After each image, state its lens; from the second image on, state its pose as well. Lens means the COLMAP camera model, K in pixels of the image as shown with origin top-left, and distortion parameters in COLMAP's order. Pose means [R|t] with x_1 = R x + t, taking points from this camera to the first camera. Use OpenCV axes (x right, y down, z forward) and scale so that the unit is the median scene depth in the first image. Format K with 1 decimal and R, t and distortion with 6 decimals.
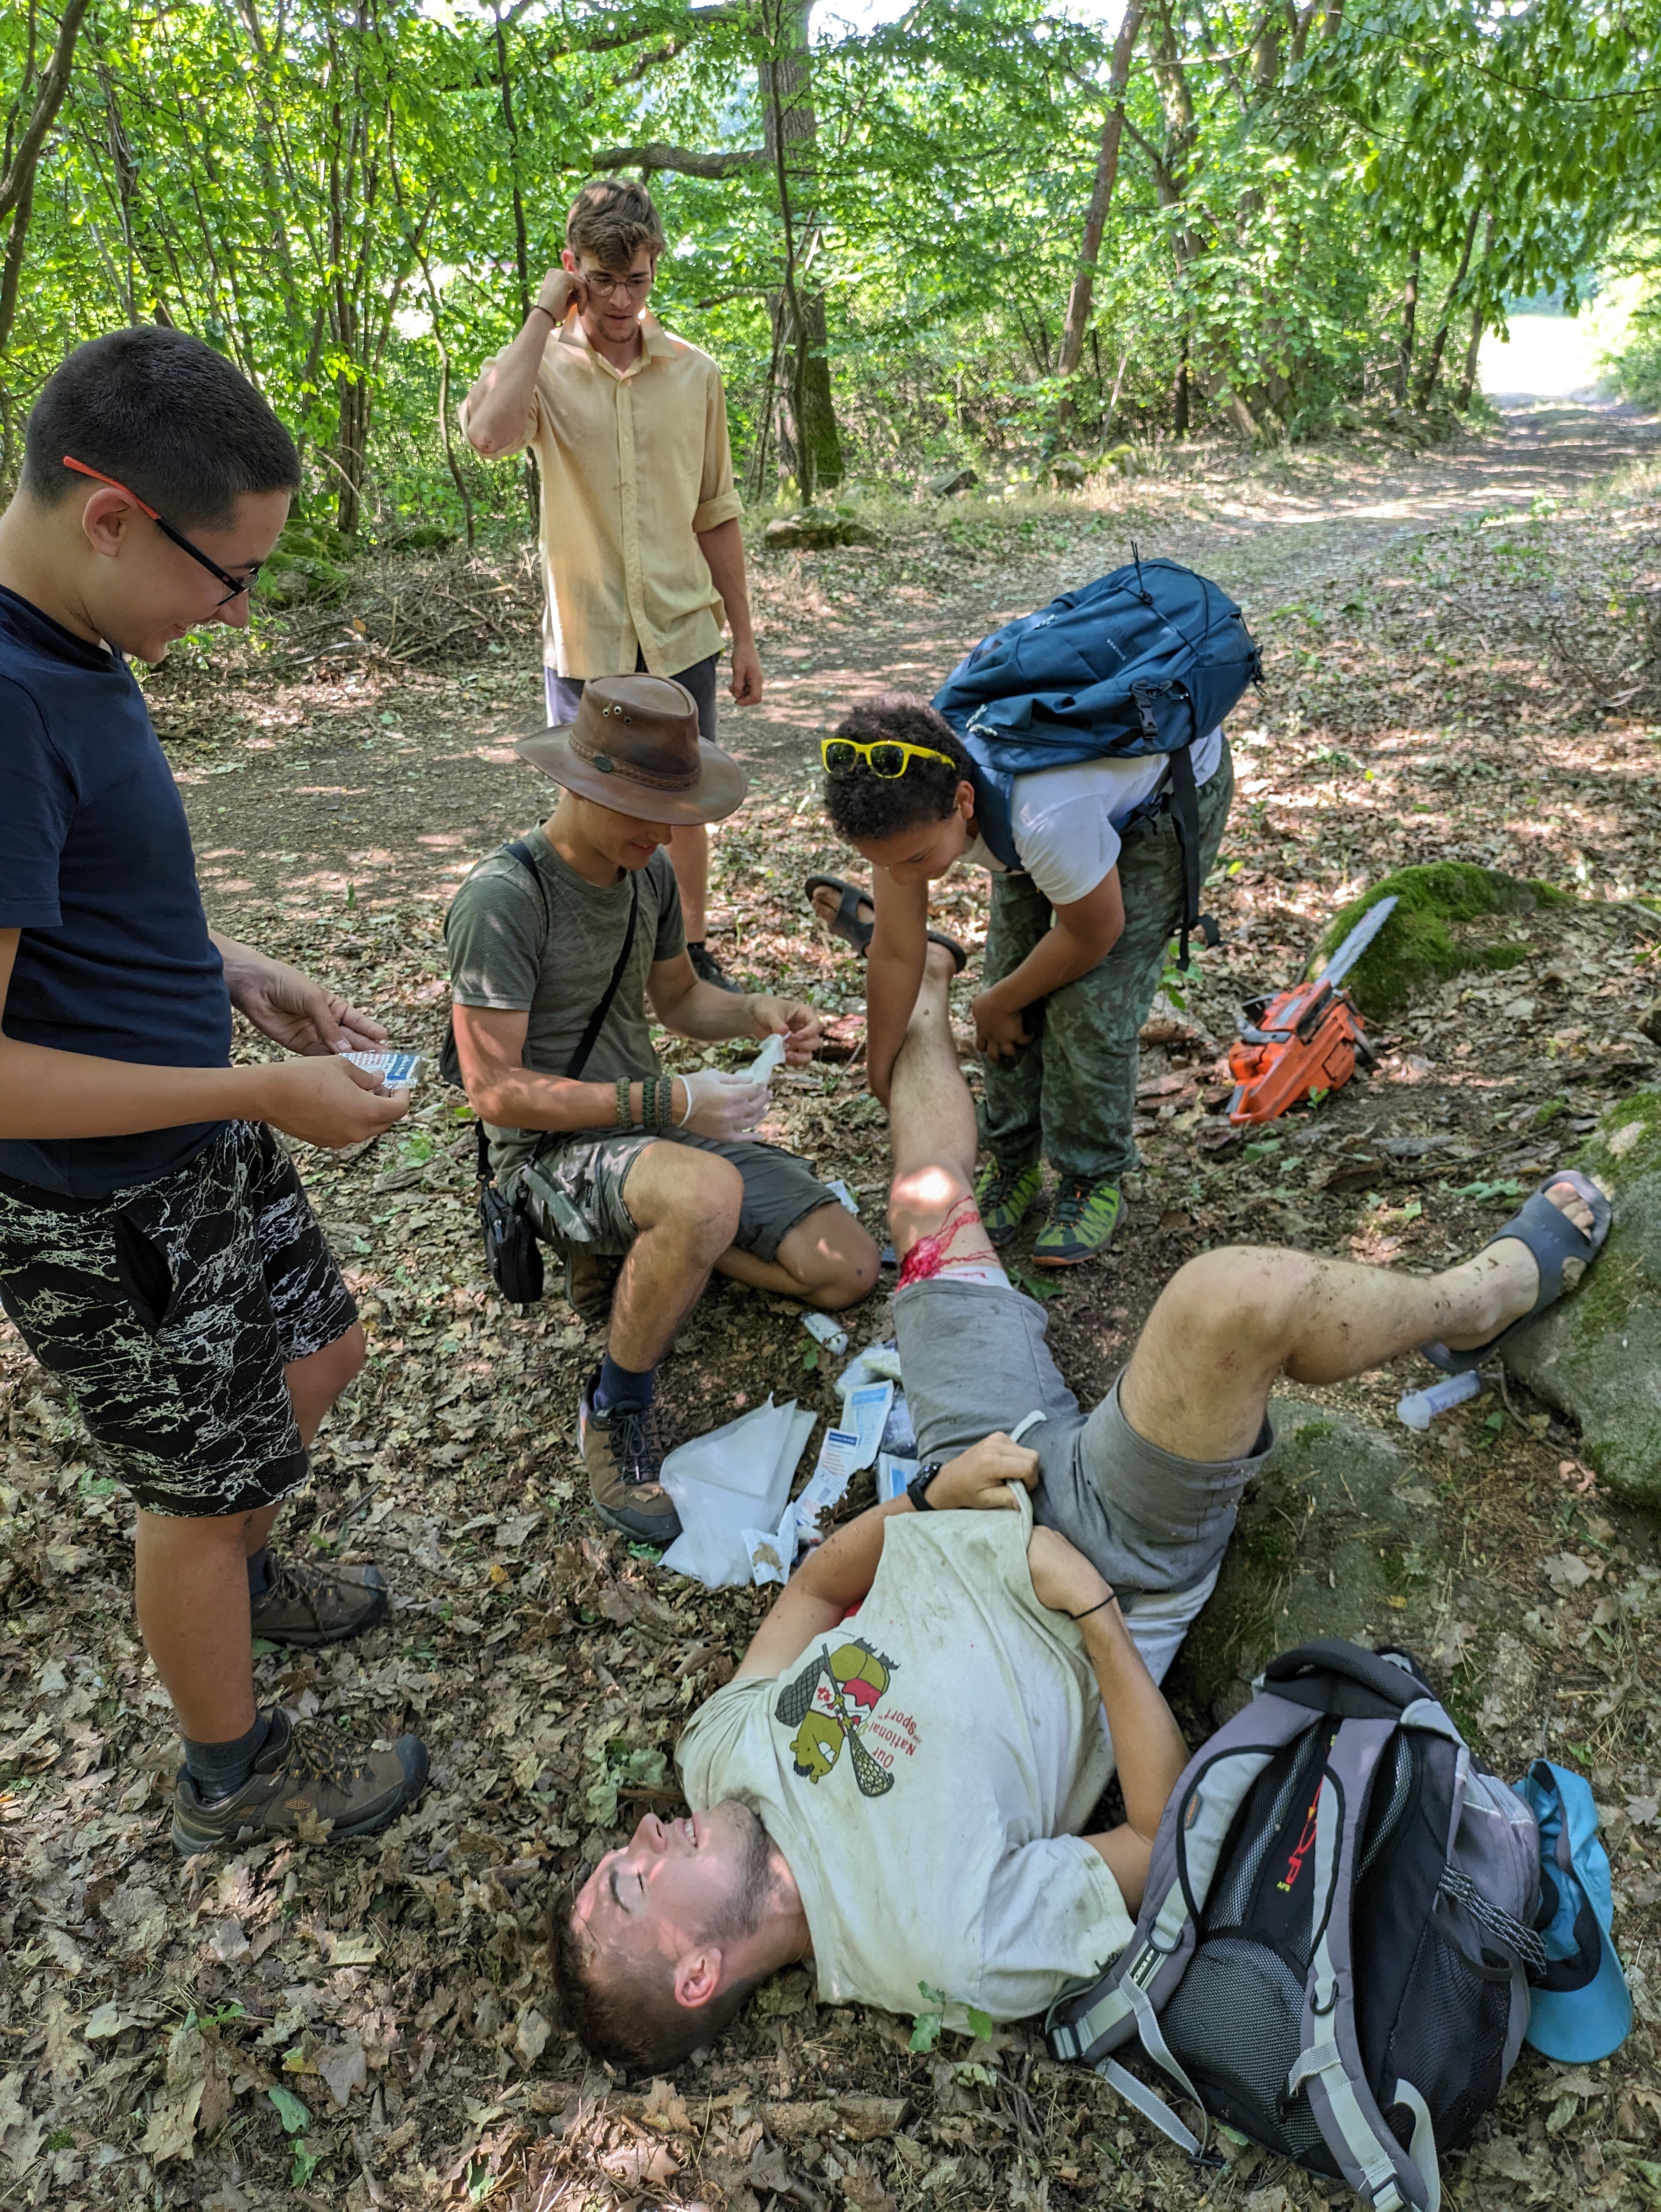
lens RADIAL K [[1635.2, 0, 852.2], [0, 1635.2, 1087.7], [0, 0, 1]] dist [0.041379, -0.028516]
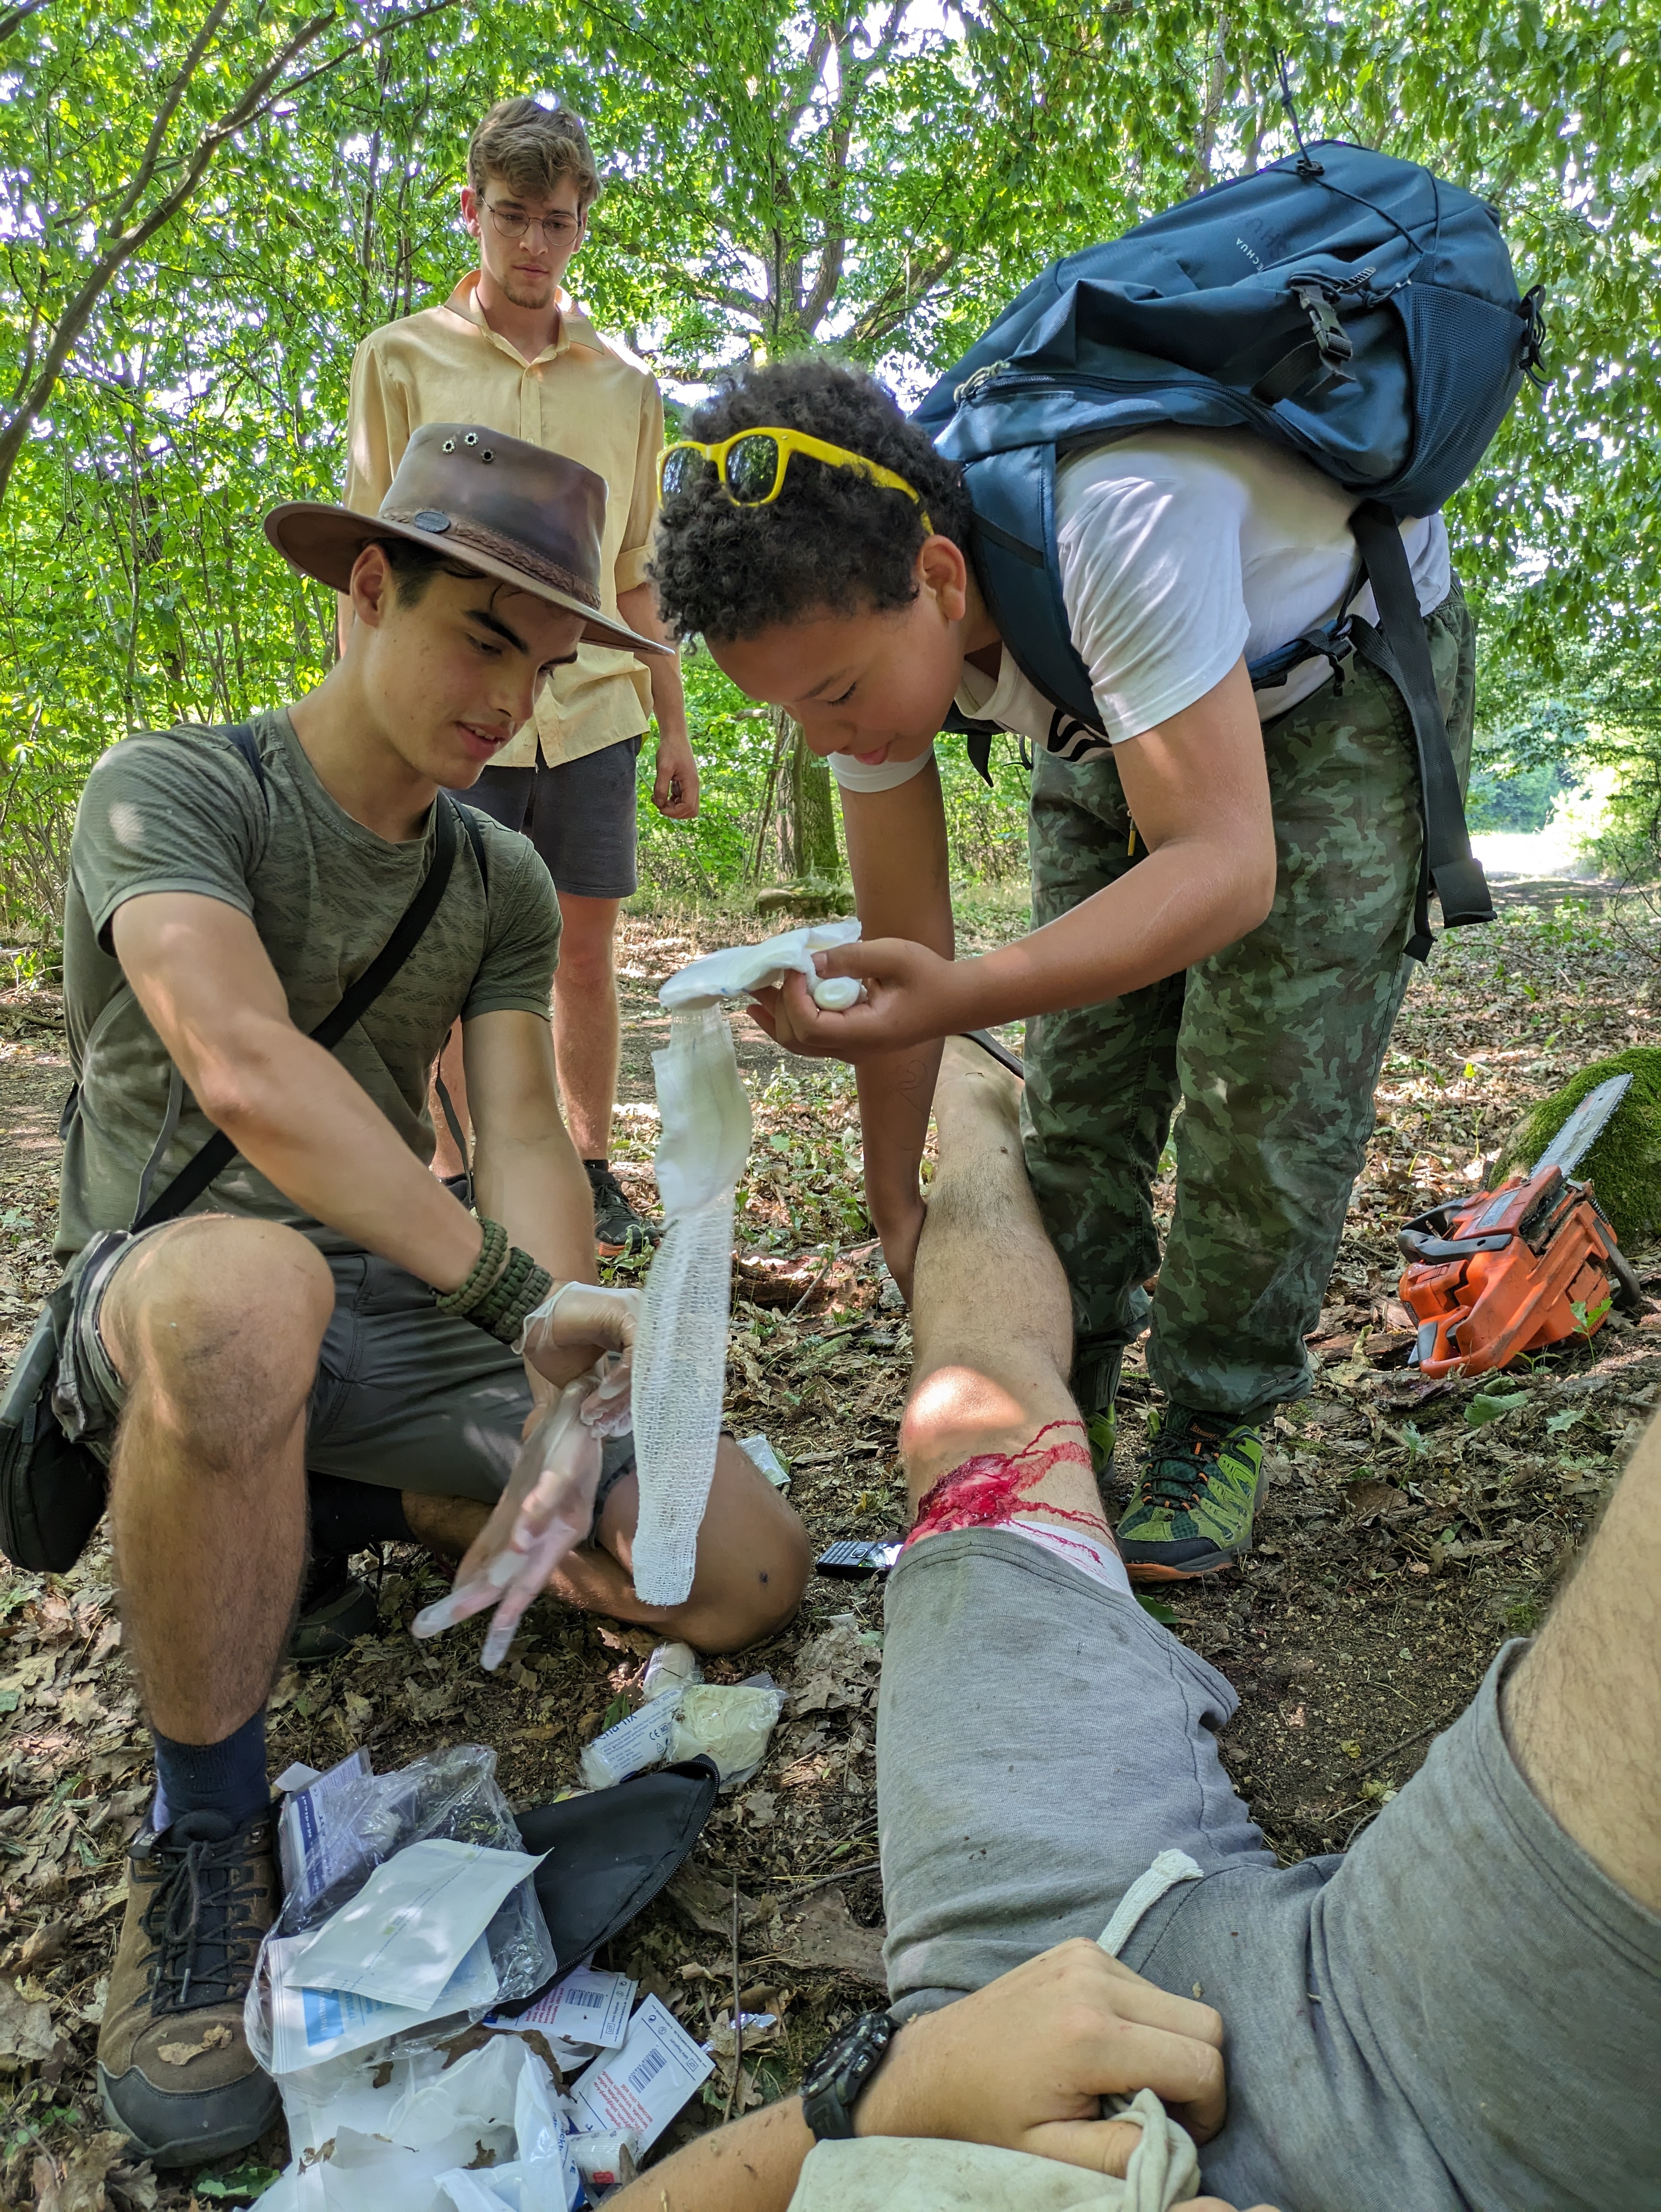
lens RADIAL K [[1635.2, 0, 812.6], [0, 1635.2, 1103.8], [0, 0, 1]] dist [0.041379, -0.028516]
pose [[0.999182, 0.034163, -0.021616, 0.017787], [-0.038653, 0.963964, -0.263211, 0.089259], [0.011845, 0.263831, 0.964496, 0.382169]]
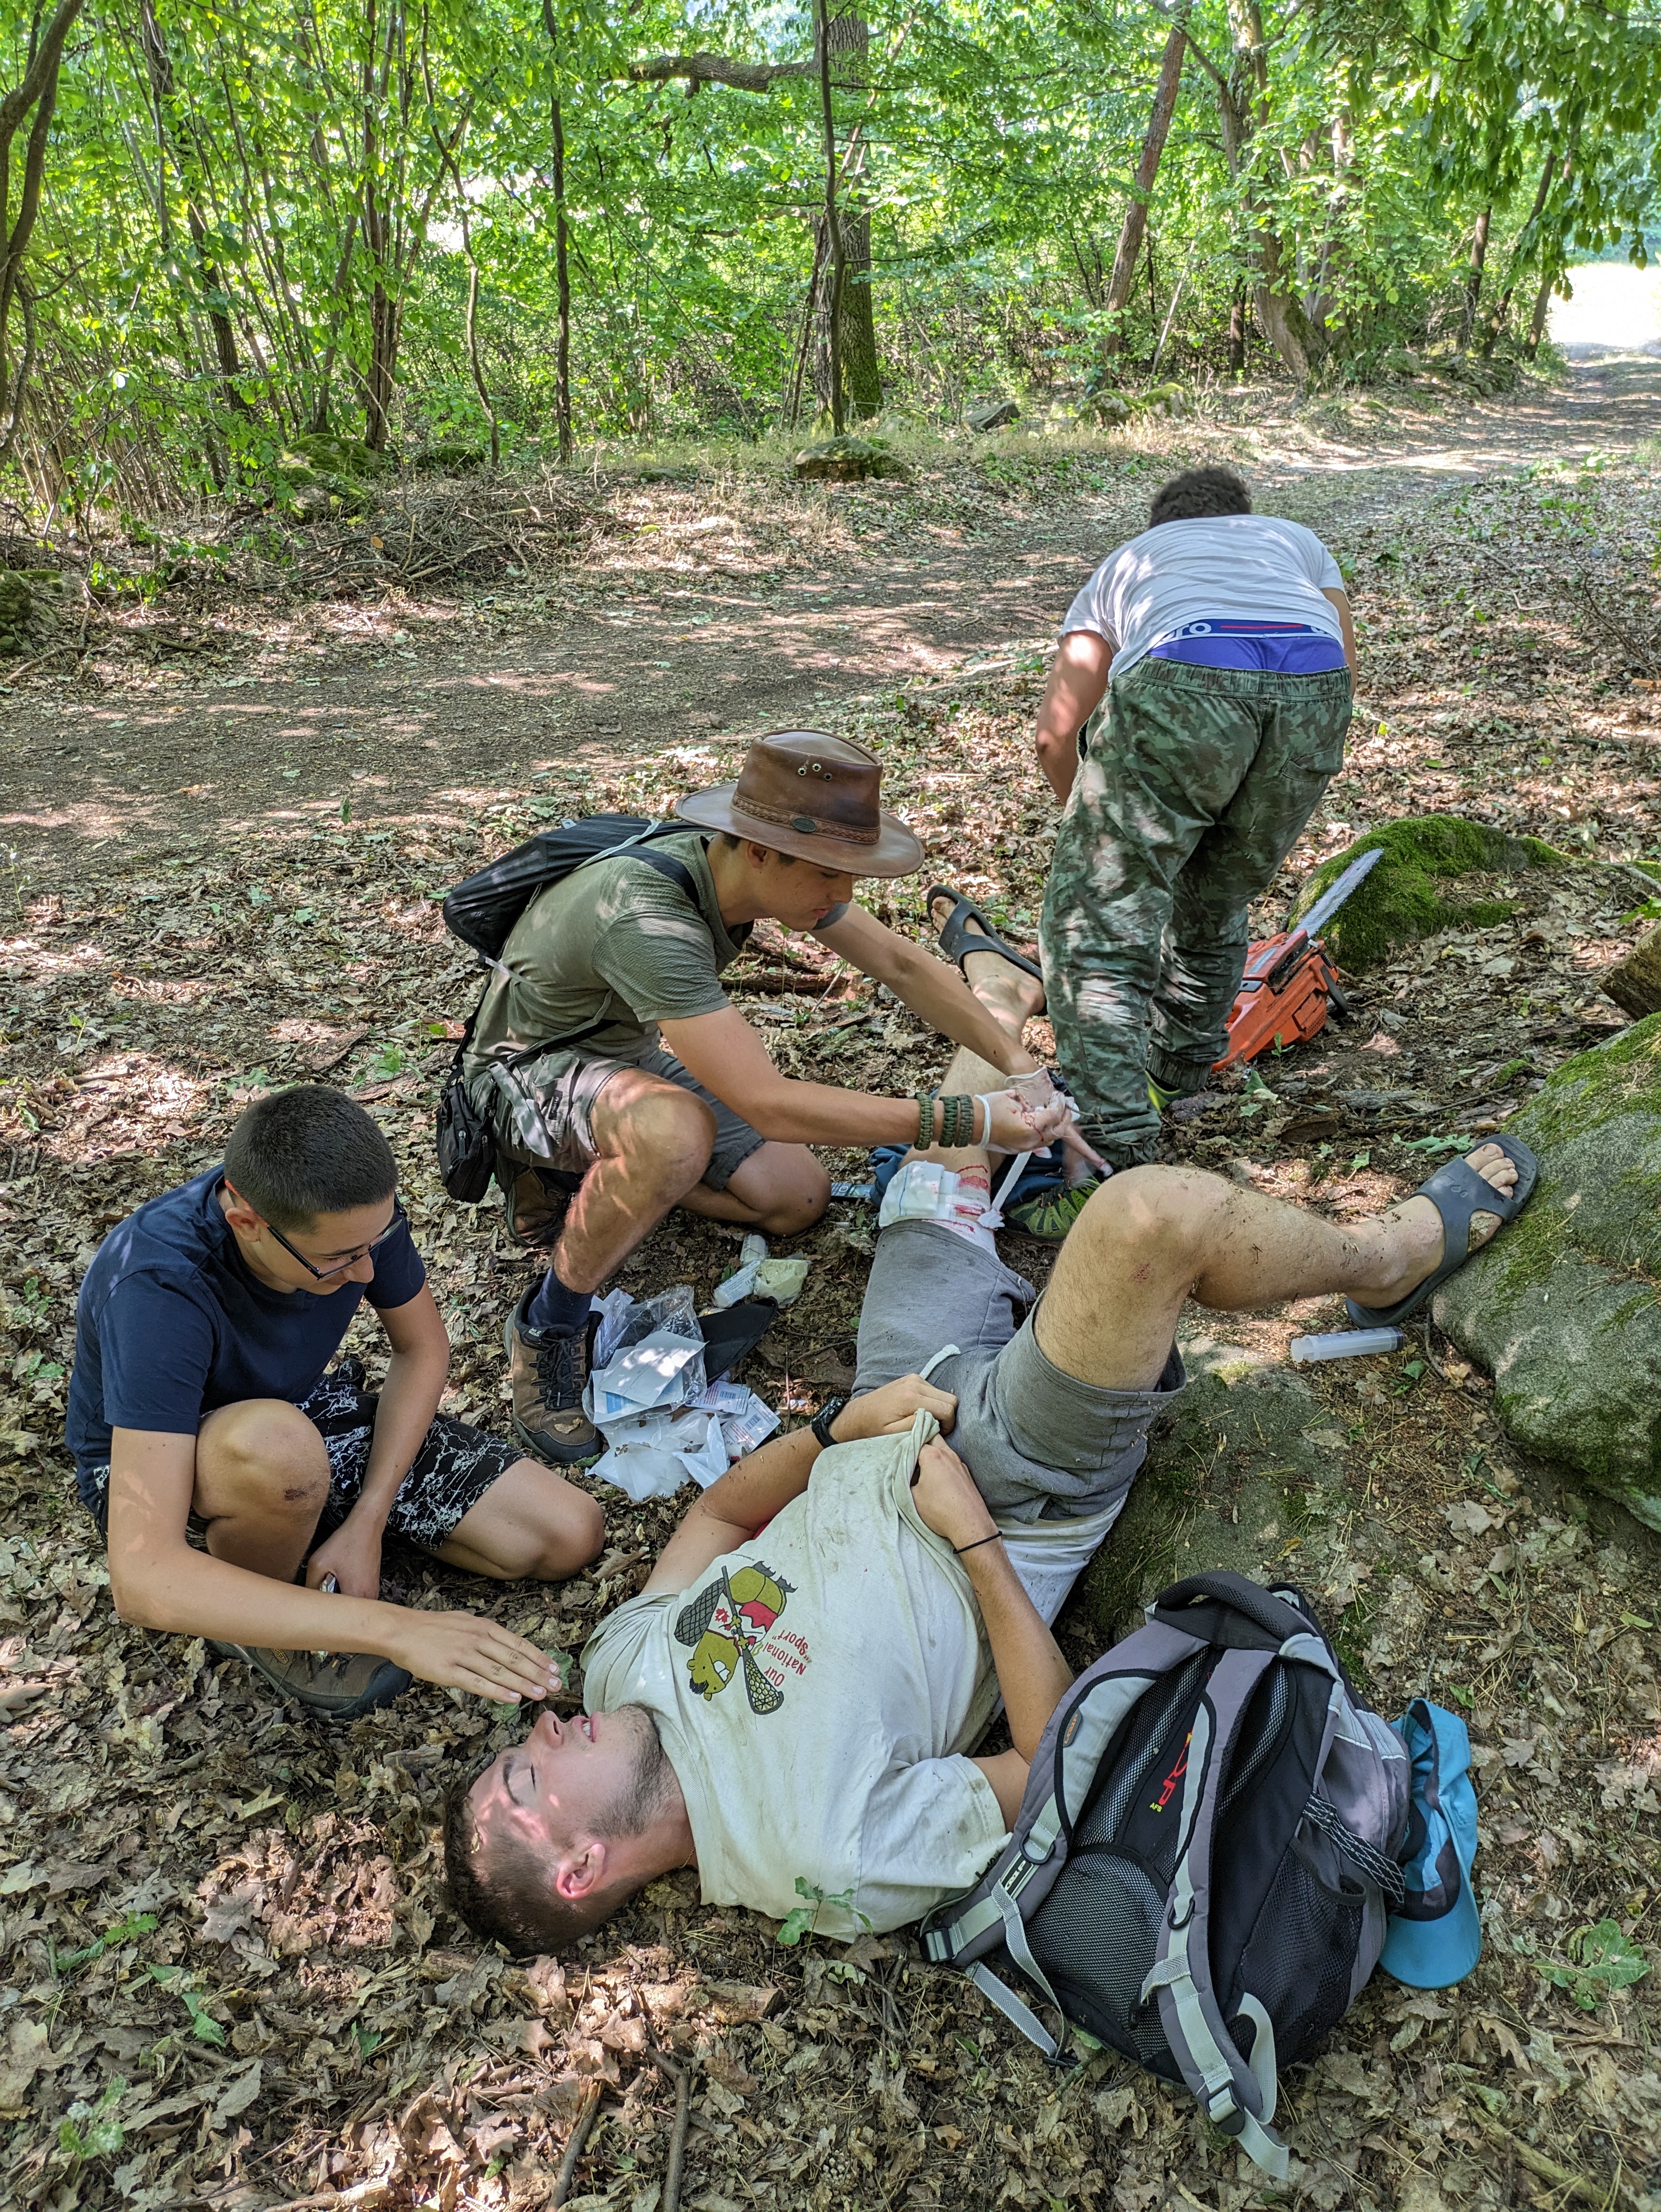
lens RADIAL K [[1635.2, 0, 827.6], [0, 1635.2, 1108.0], [0, 0, 1]] dist [0.041379, -0.028516]
pose [[0.998712, 0.043107, -0.026745, 0.034008], [-0.041859, 0.998082, 0.045612, 0.008182], [0.028660, -0.044434, 0.998601, -0.000170]]
